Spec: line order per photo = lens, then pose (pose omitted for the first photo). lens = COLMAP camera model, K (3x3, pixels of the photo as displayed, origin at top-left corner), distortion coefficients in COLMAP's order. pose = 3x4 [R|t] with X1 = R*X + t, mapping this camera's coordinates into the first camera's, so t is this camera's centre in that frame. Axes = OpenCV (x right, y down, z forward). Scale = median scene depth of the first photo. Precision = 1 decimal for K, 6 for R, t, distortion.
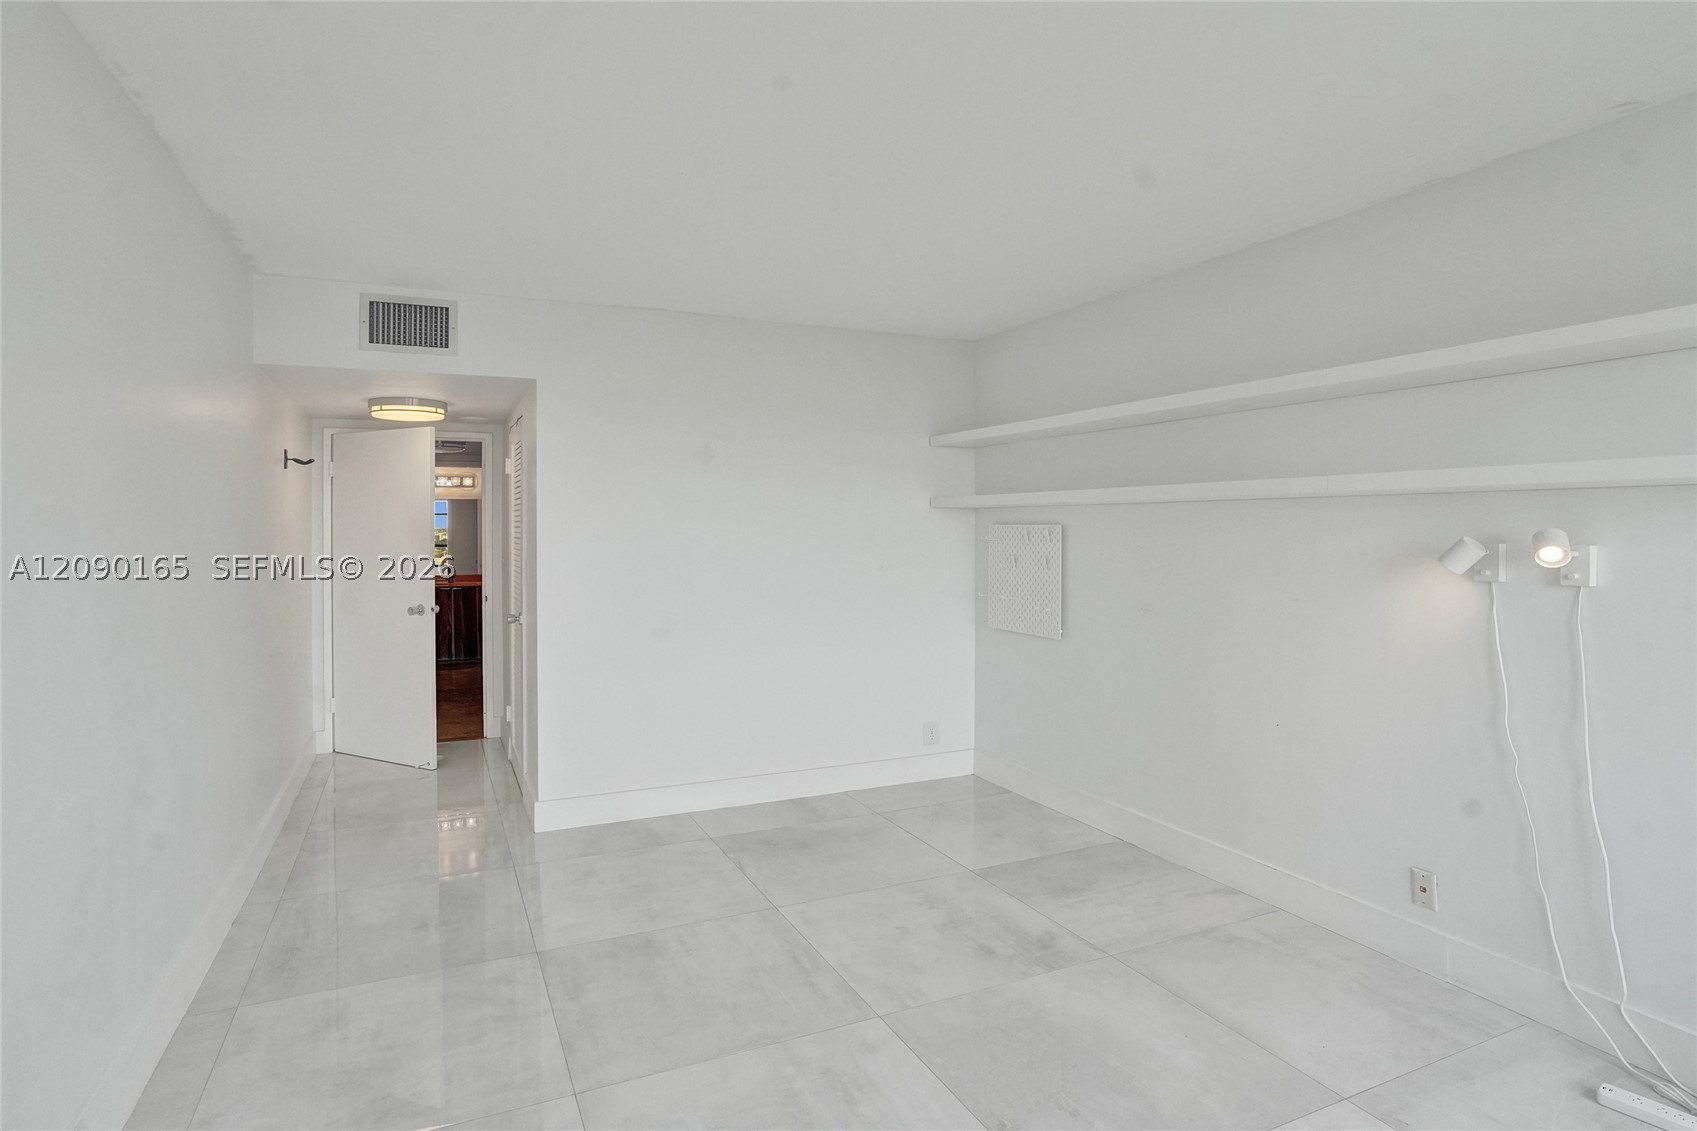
lens RADIAL K [[906.6, 0, 850.9], [0, 906.6, 546.5], [0, 0, 1]] dist [-0.045411, 0.026279]
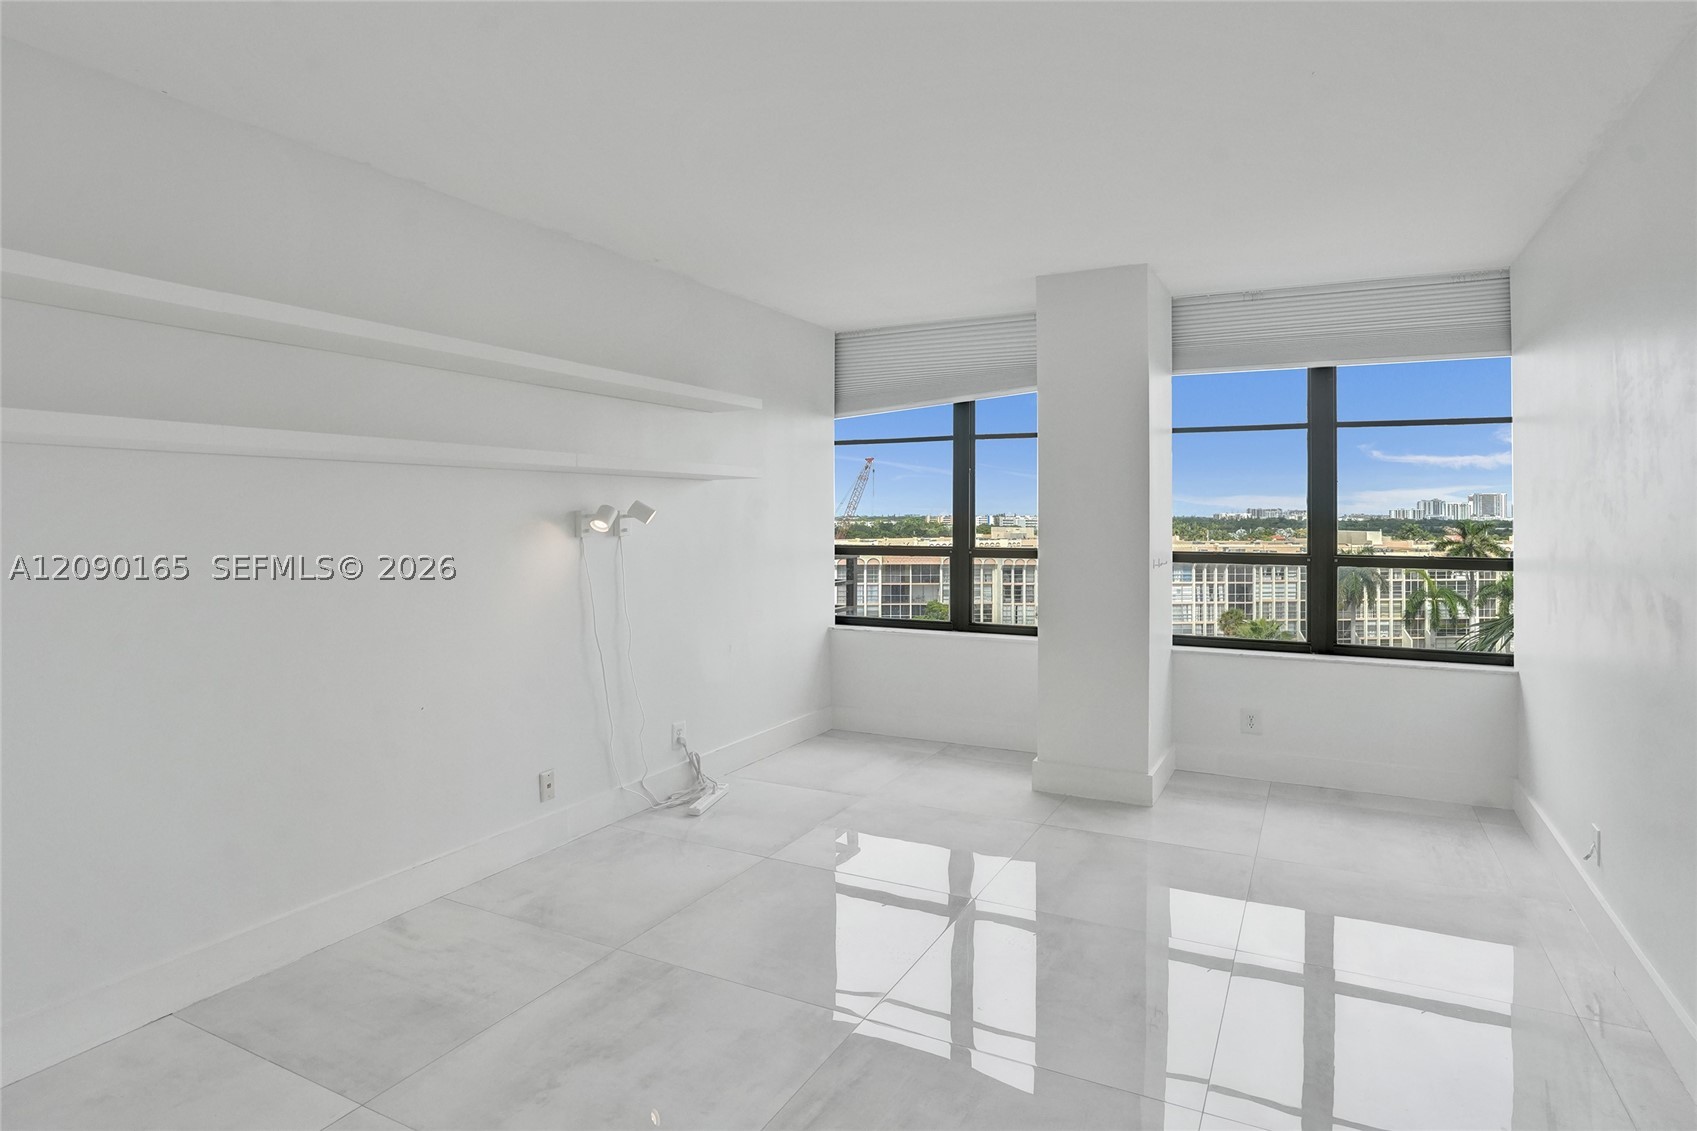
lens RADIAL K [[906.6, 0, 850.9], [0, 906.6, 546.5], [0, 0, 1]] dist [-0.045411, 0.026279]
pose [[-0.587433, -0.029310, 0.808742, -0.595289], [0.023697, 0.998292, 0.053392, -0.009315], [-0.808926, 0.050529, -0.585735, 1.315960]]
